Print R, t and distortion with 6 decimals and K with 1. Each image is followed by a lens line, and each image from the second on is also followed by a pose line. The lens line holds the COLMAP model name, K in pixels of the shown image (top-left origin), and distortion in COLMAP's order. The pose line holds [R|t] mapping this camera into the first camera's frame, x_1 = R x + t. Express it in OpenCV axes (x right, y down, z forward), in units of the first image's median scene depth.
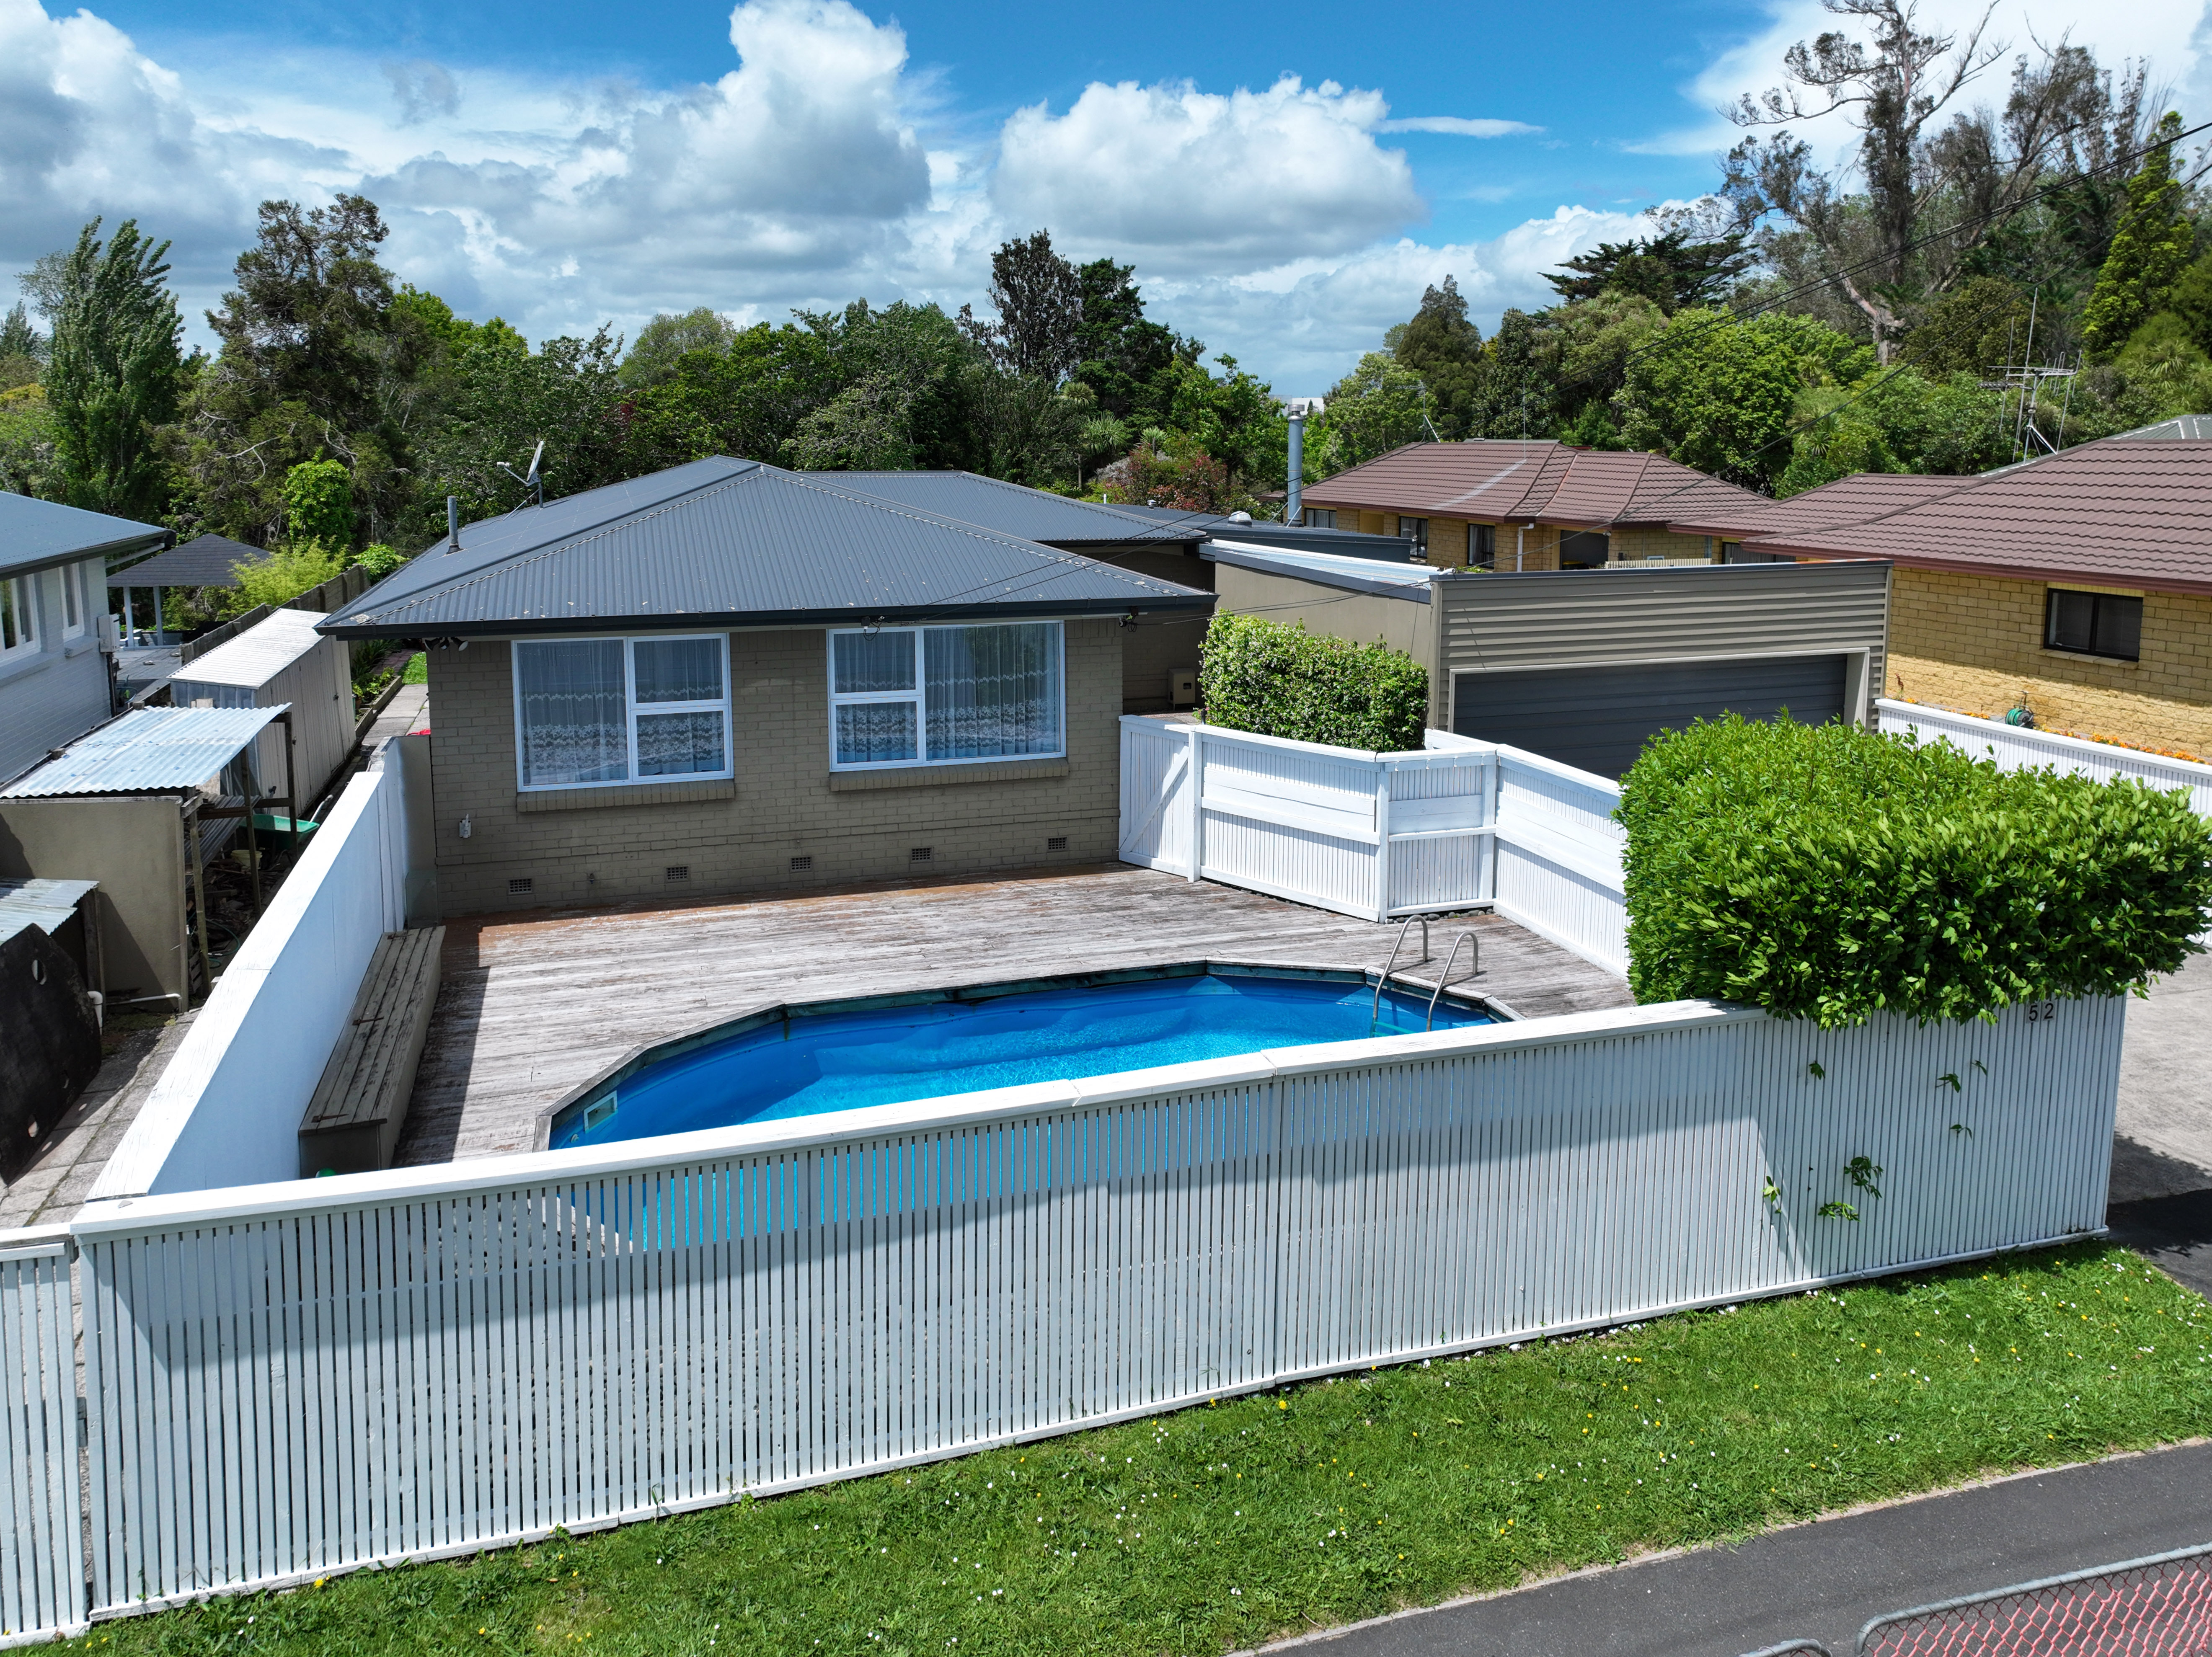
lens RADIAL K [[1609.1, 0, 1106.0], [0, 1609.1, 828.5], [0, 0, 1]] dist [0.002265, 0.049776]
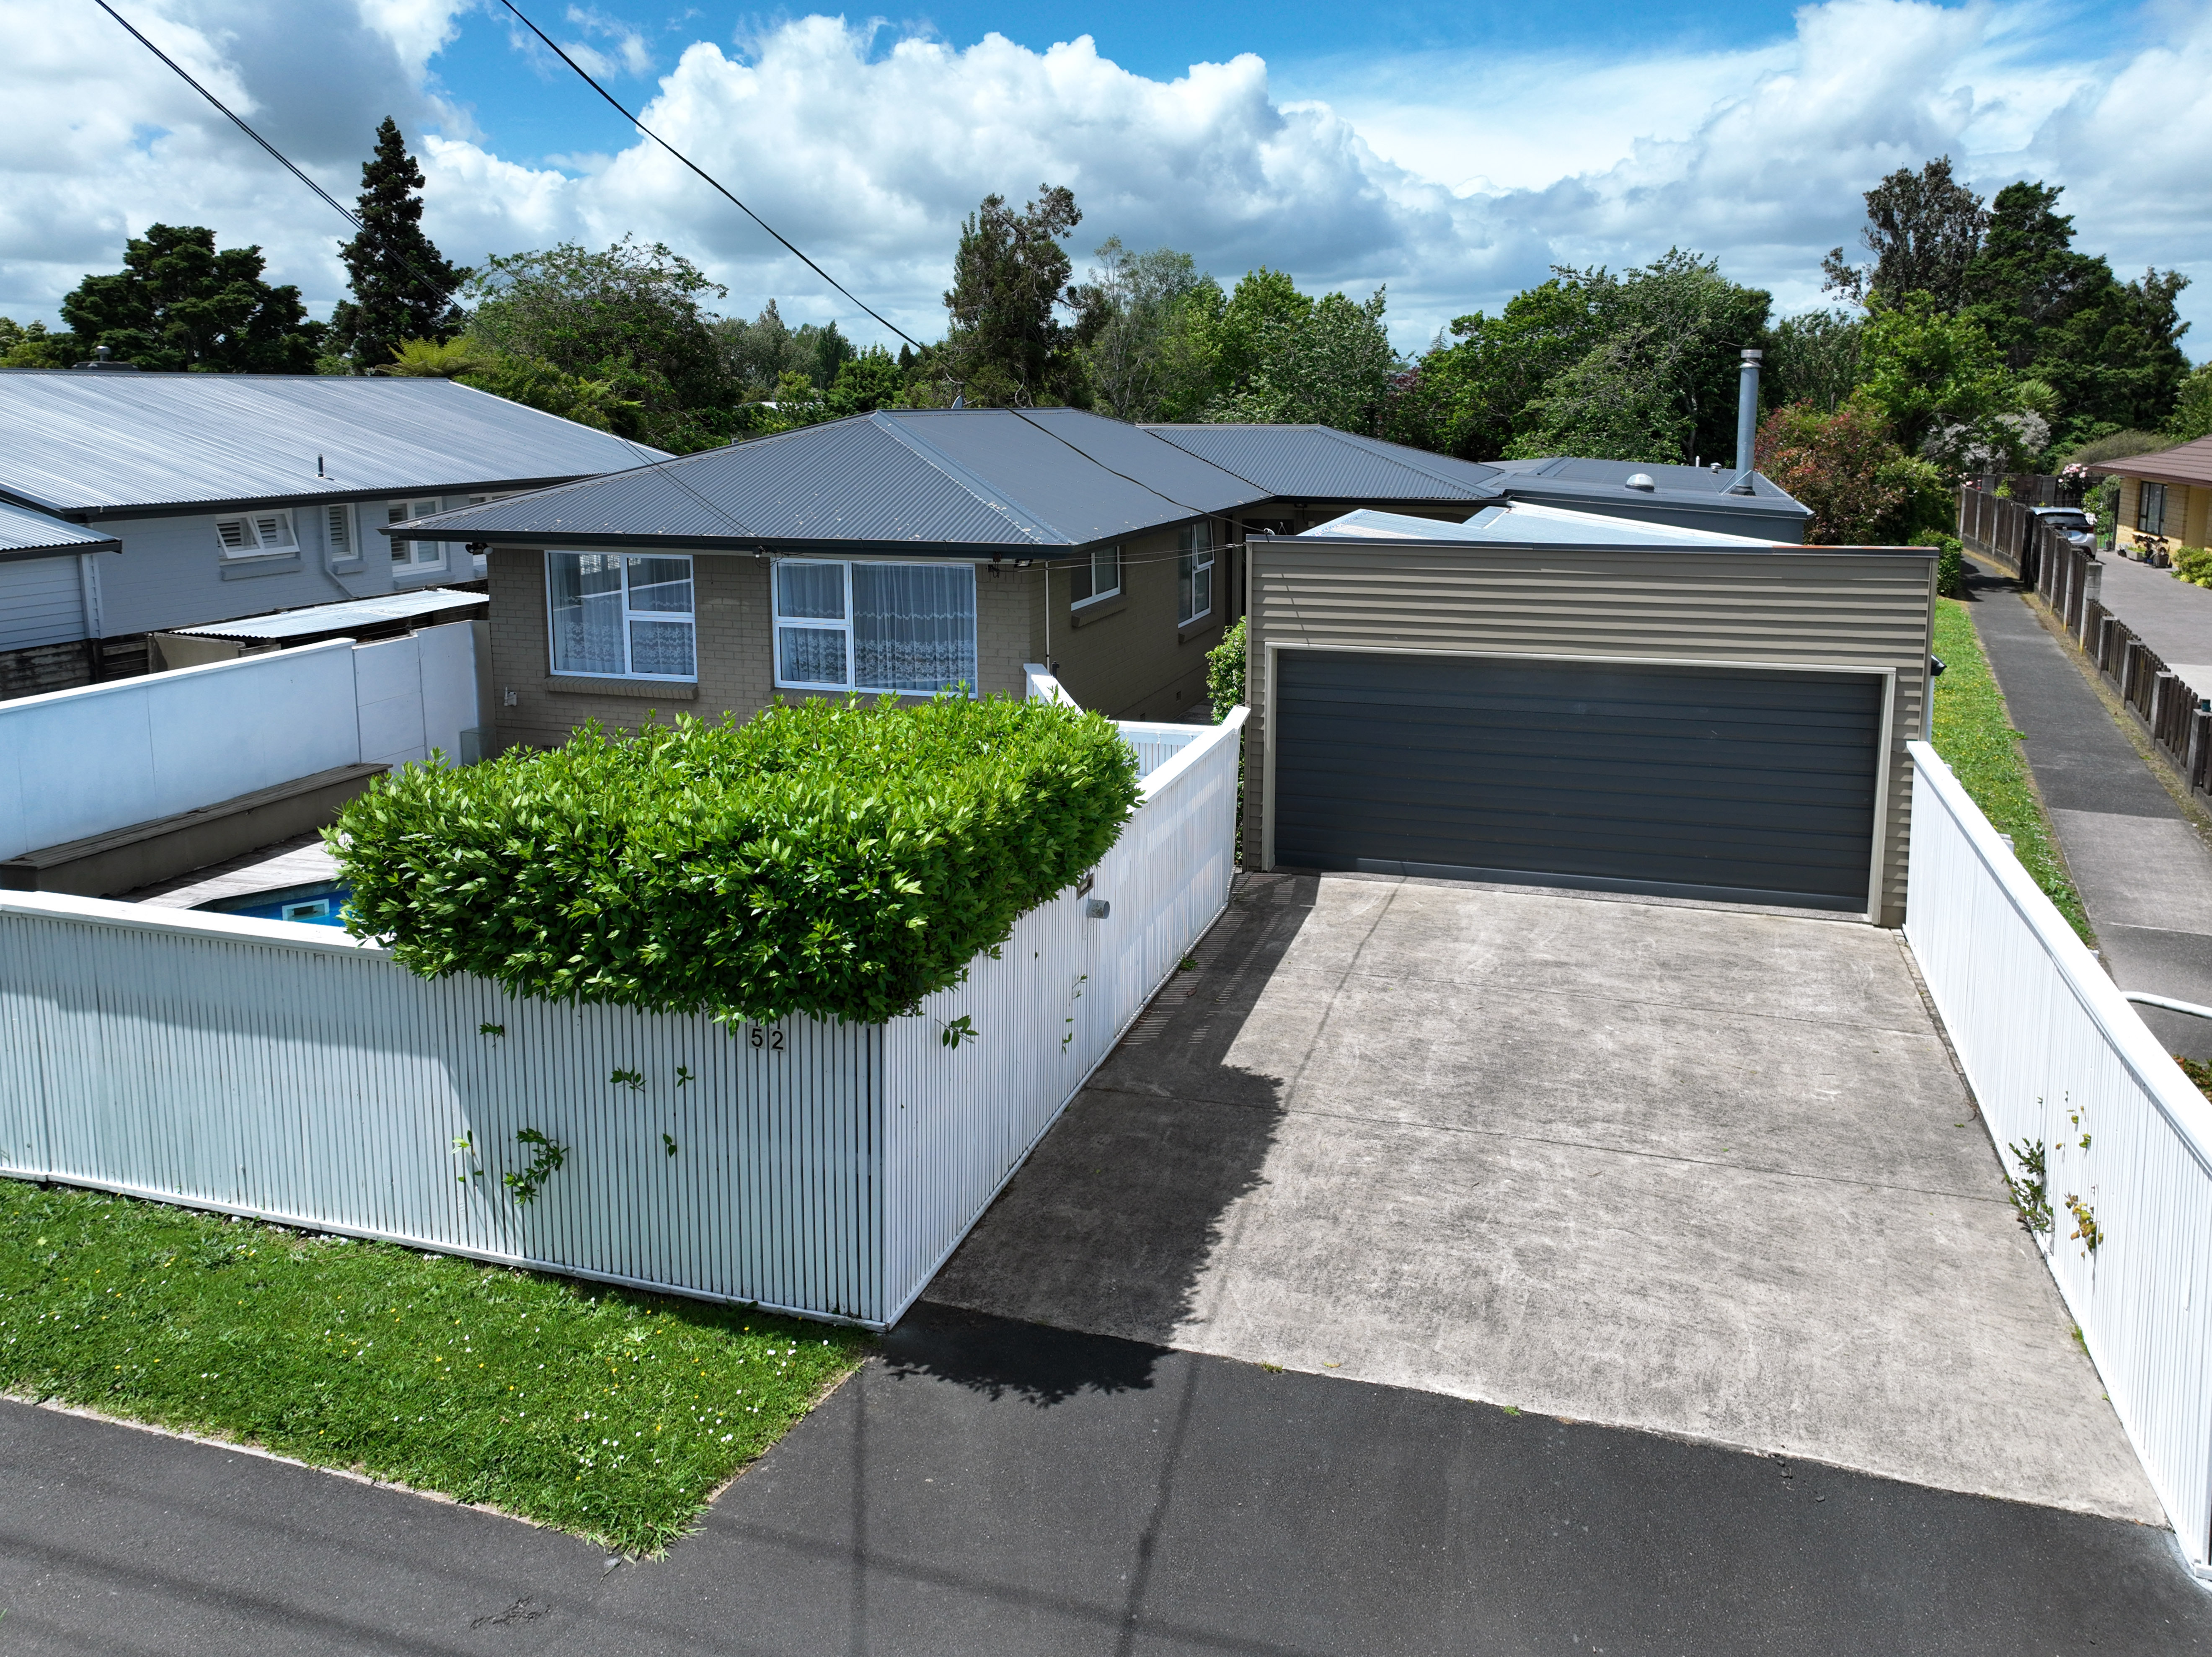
lens RADIAL K [[1615.7, 0, 1107.1], [0, 1615.7, 758.7], [0, 0, 1]] dist [-0.010442, 0.054231]
pose [[0.816377, 0.125847, -0.563641, 0.664088], [-0.136143, 0.990400, 0.023942, -0.044503], [0.561243, 0.057190, 0.825673, 0.213423]]
